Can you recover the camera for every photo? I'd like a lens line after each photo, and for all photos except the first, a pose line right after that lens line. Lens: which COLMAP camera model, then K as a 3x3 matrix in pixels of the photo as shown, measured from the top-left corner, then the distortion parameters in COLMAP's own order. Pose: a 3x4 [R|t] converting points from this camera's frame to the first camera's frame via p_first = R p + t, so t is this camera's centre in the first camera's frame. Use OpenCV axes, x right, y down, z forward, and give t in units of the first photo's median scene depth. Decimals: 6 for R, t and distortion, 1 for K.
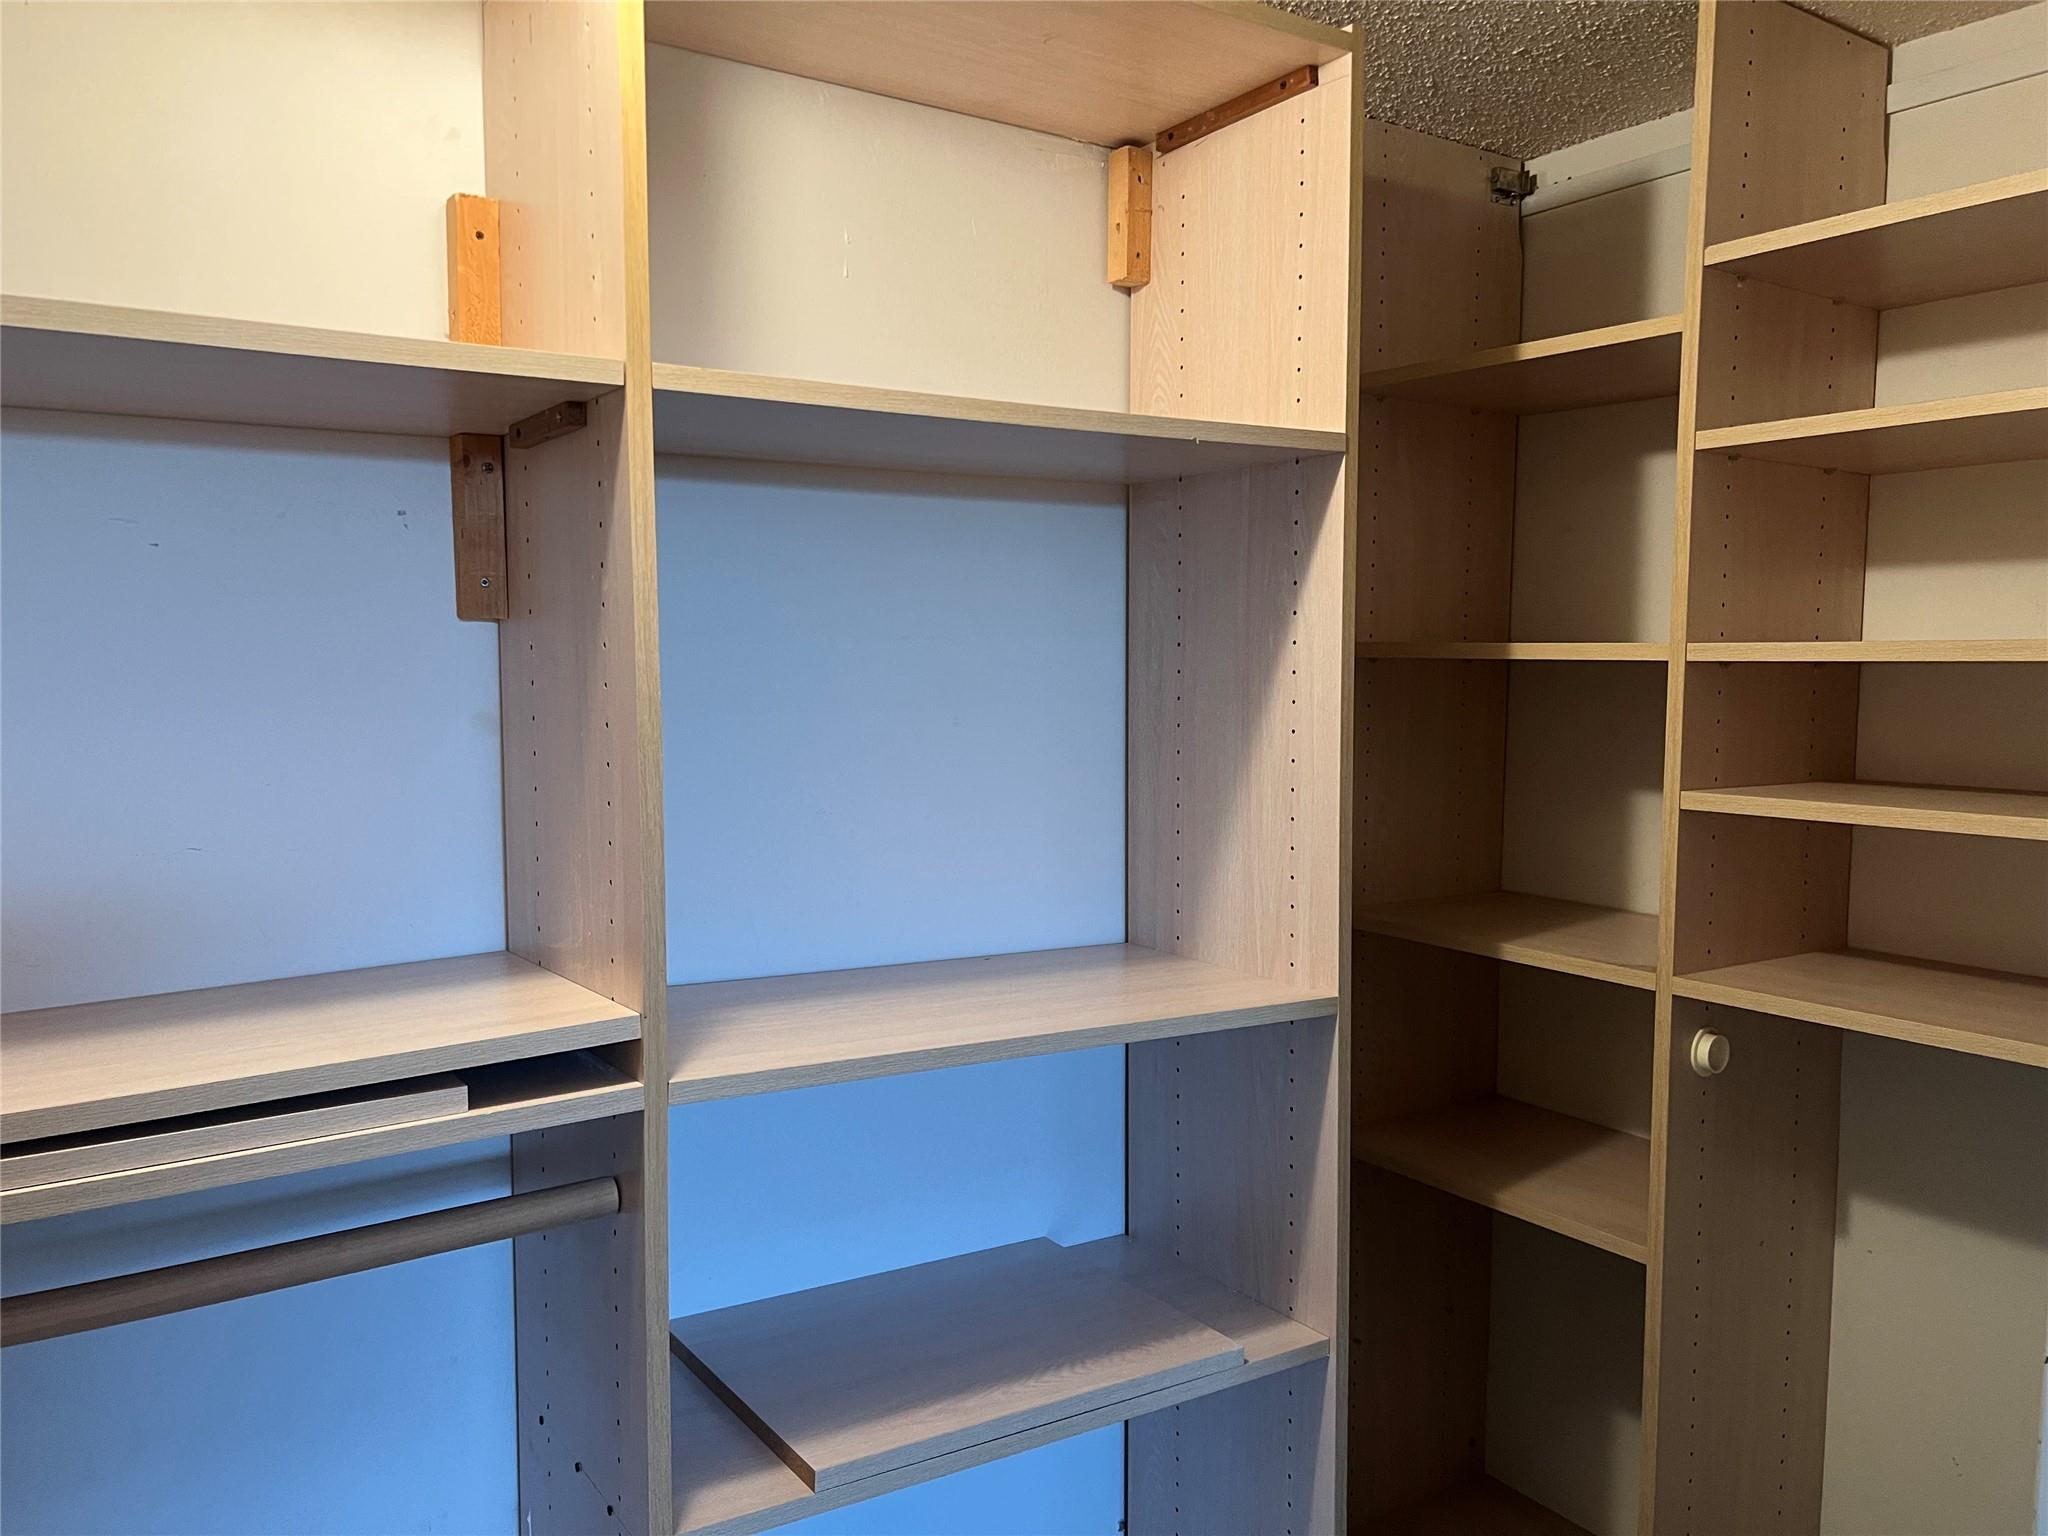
lens RADIAL K [[1553.4, 0, 1046.9], [0, 1553.4, 779.1], [0, 0, 1]] dist [0.038326, -0.007993]
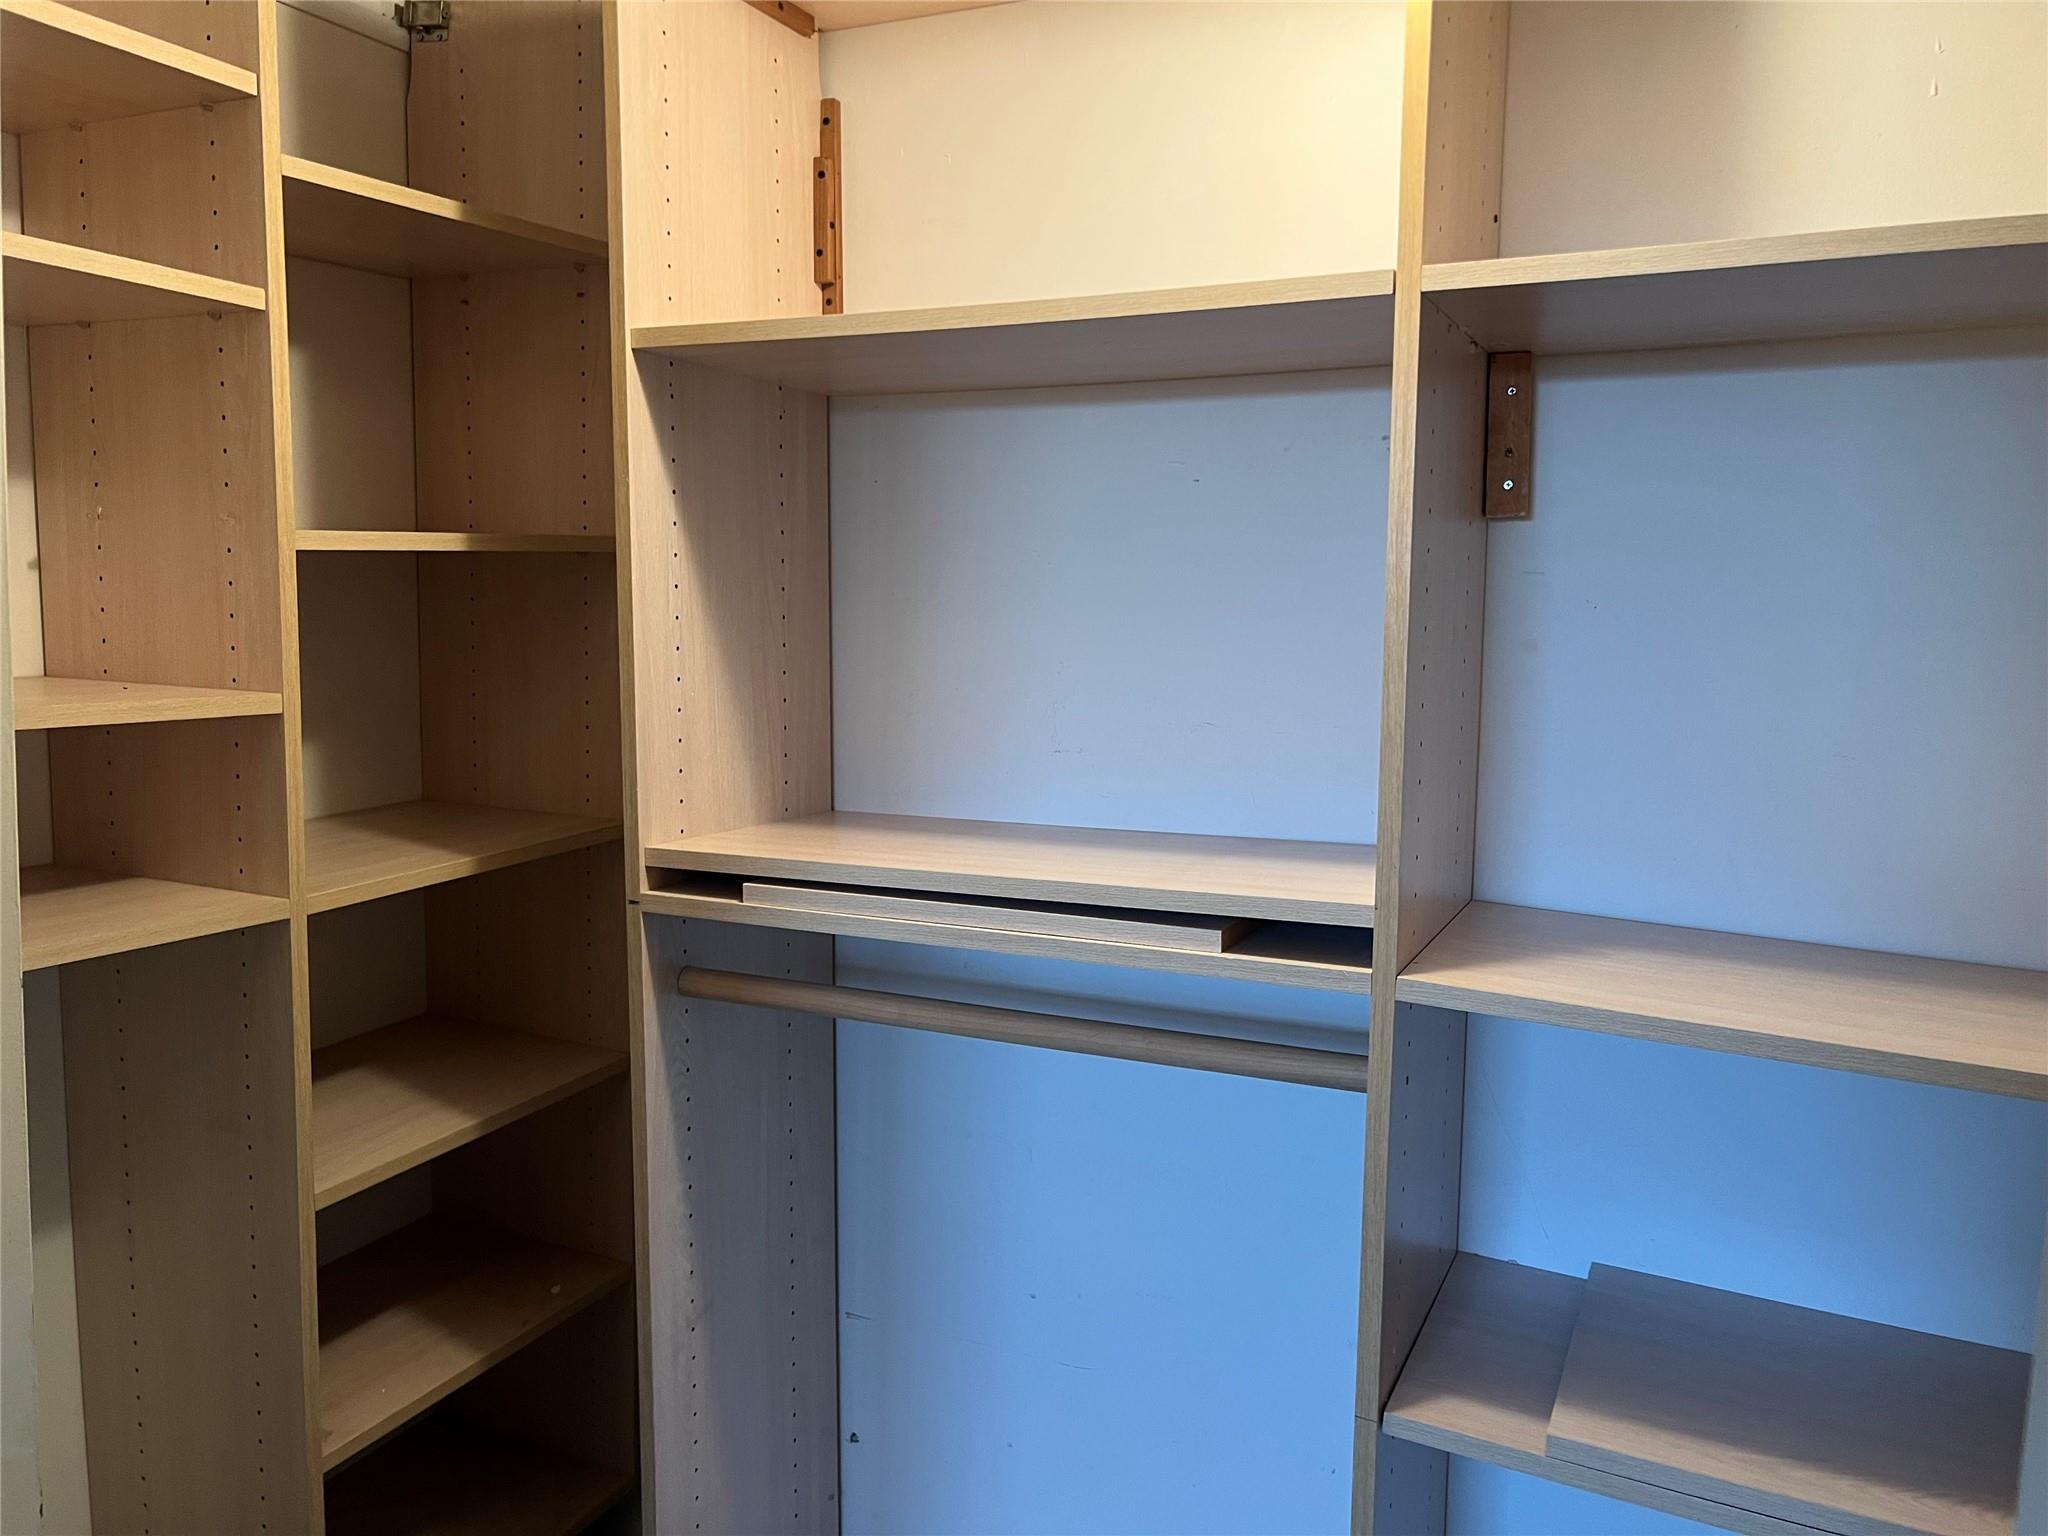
lens RADIAL K [[1567.3, 0, 1025.2], [0, 1567.3, 761.8], [0, 0, 1]] dist [0.061353, -0.063938]
pose [[0.510367, 0.115278, -0.852195, 0.517914], [-0.077223, 0.993114, 0.088092, -0.019326], [0.856482, 0.020850, 0.515755, 0.262717]]
